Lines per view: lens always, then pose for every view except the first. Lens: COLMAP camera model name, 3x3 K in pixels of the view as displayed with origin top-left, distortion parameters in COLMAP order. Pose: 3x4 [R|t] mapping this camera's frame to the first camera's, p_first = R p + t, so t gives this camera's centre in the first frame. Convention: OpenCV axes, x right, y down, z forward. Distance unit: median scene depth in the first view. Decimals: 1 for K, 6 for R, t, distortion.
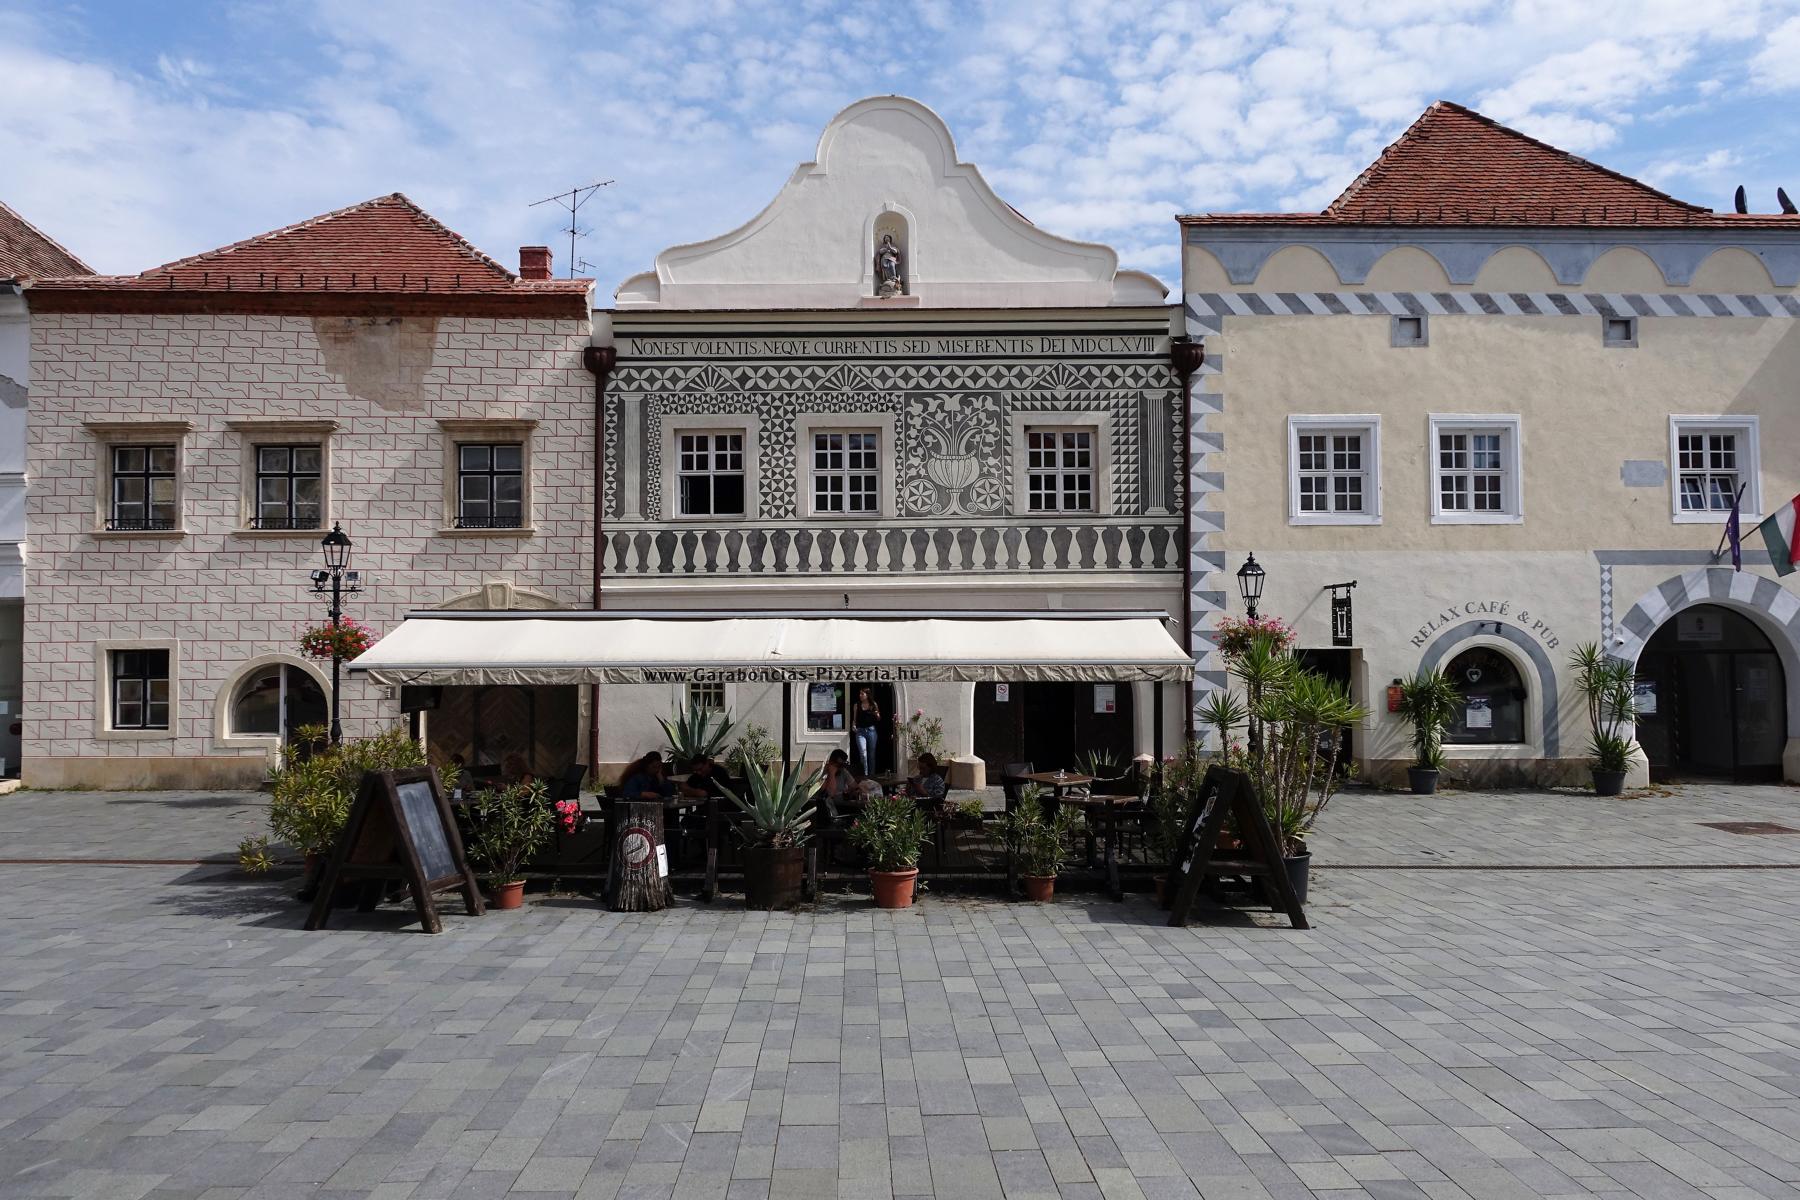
lens RADIAL K [[1247.8, 0, 902.0], [0, 1247.8, 610.6], [0, 0, 1]] dist [-0.004191, 0.001247]
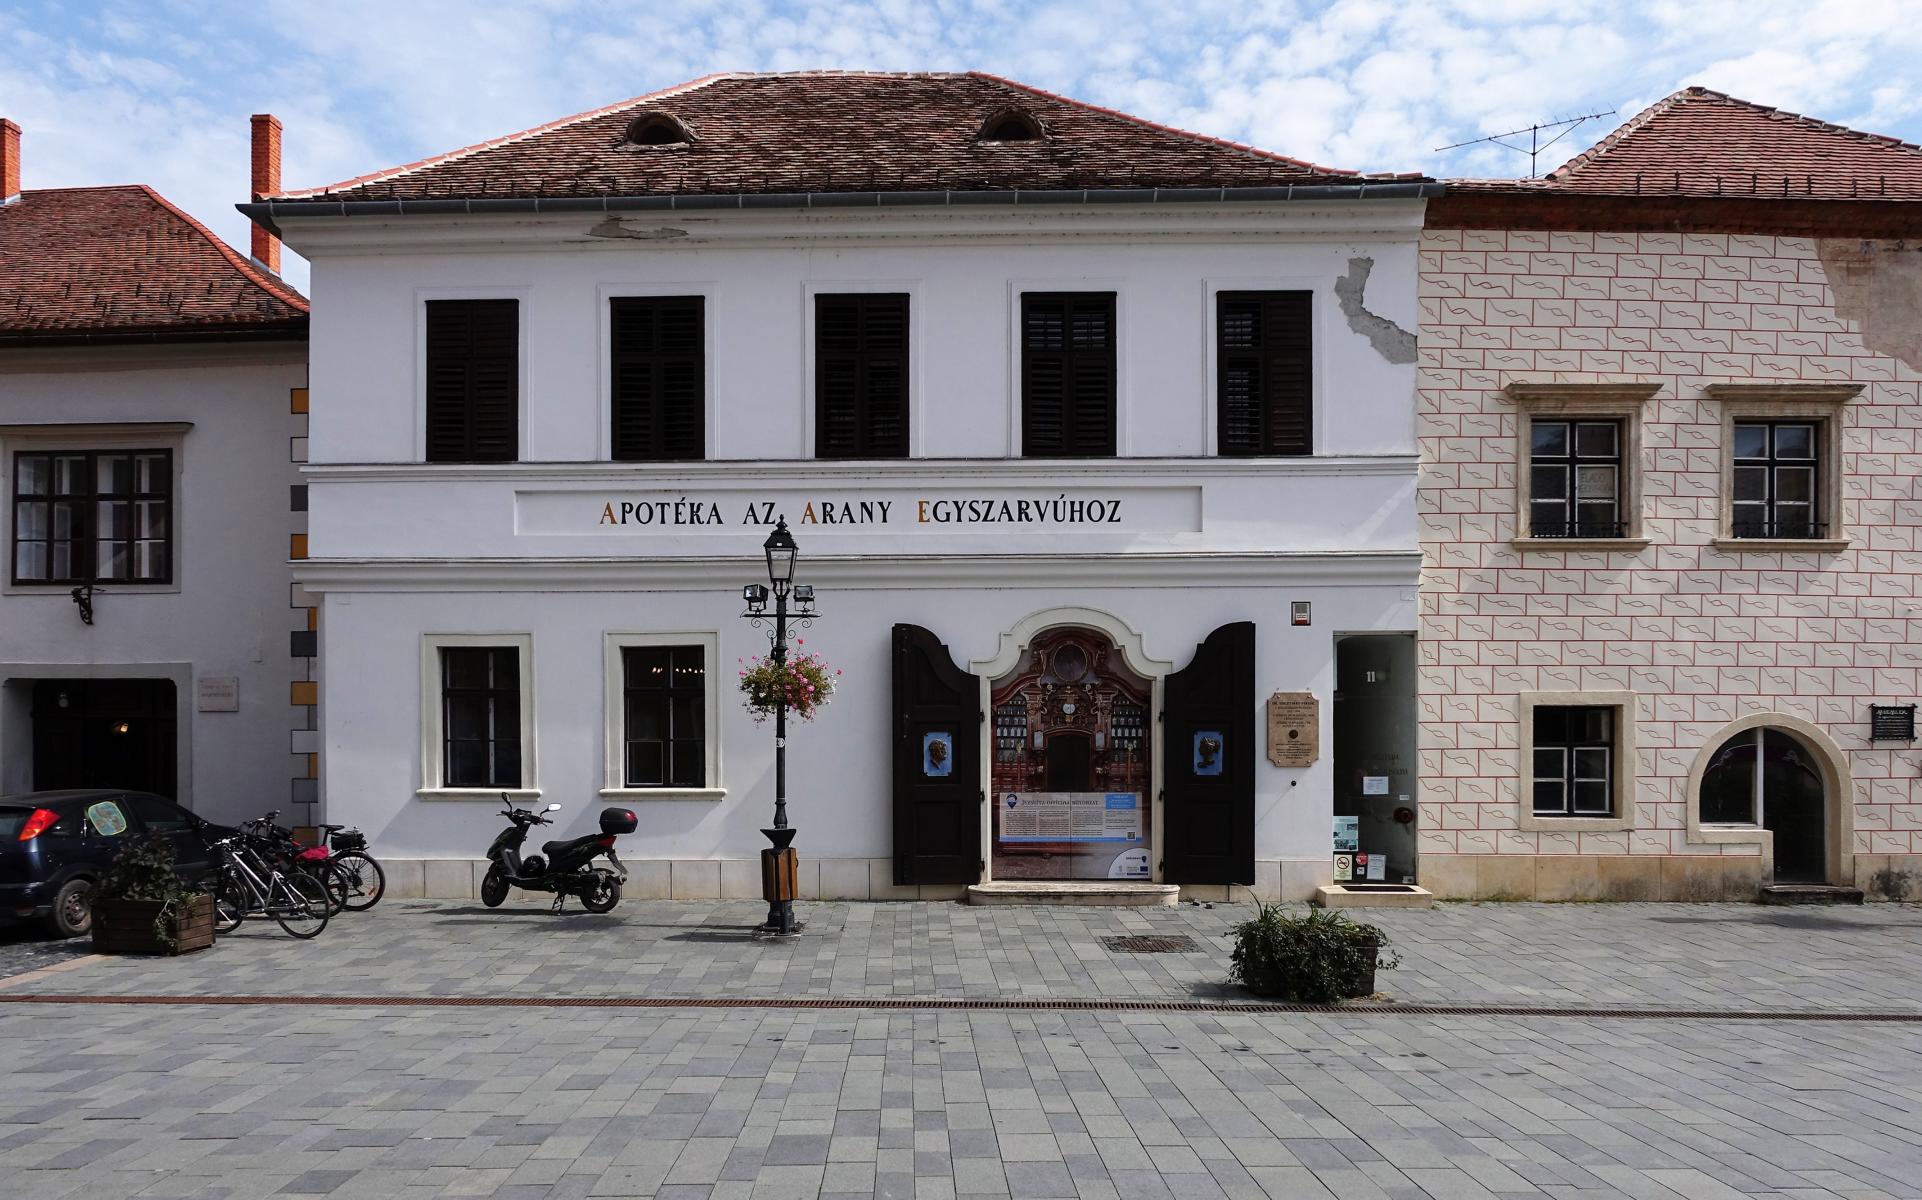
lens RADIAL K [[1309.3, 0, 981.6], [0, 1309.3, 709.0], [0, 0, 1]] dist [-0.001849, -0.011436]
pose [[0.999978, 0.006692, 0.000130, -0.948009], [-0.006691, 0.998970, 0.044871, 0.001741], [0.000171, -0.044871, 0.998993, 0.247752]]
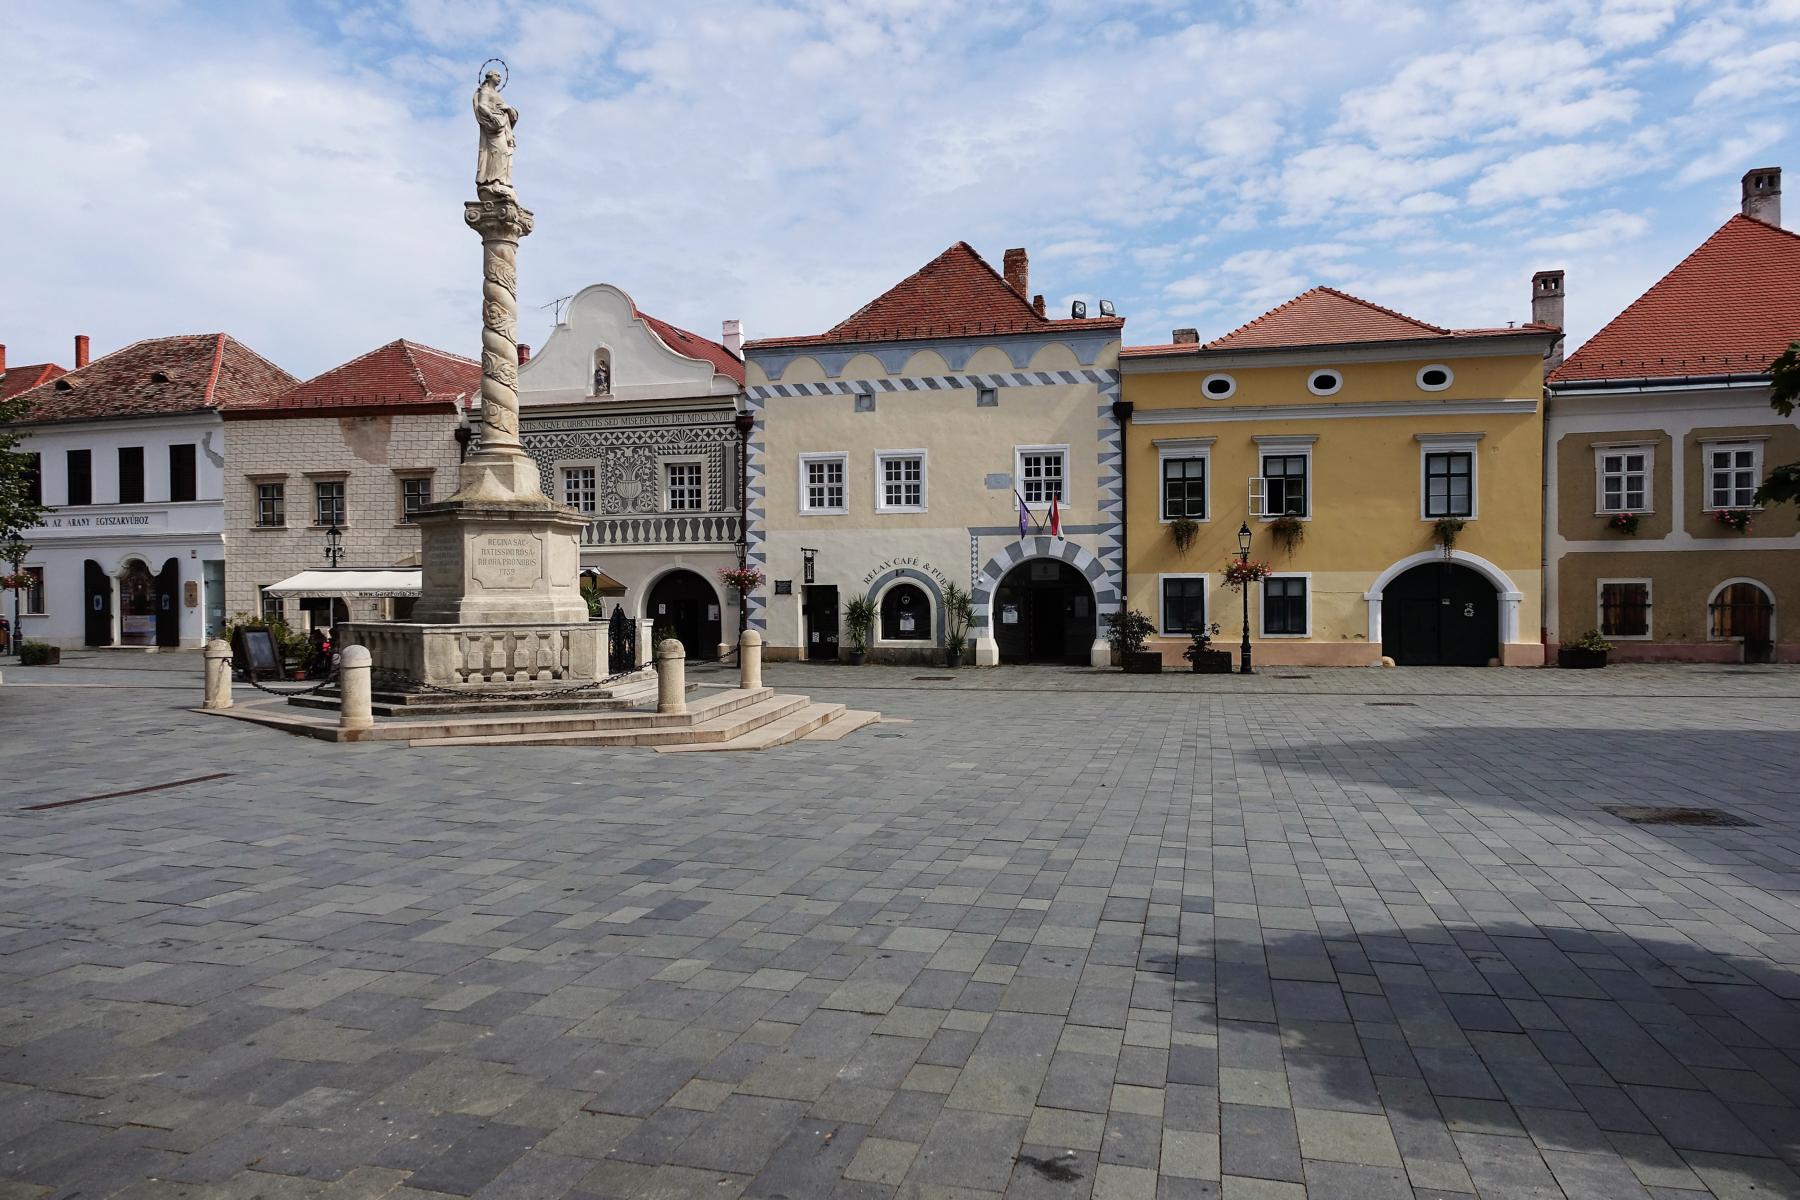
lens RADIAL K [[1247.8, 0, 898.3], [0, 1247.8, 610.5], [0, 0, 1]] dist [-0.004191, 0.001247]
pose [[0.960410, 0.005962, -0.278526, 0.944128], [0.007380, 0.998876, 0.046829, -0.015390], [0.278492, -0.047030, 0.959286, -0.677355]]
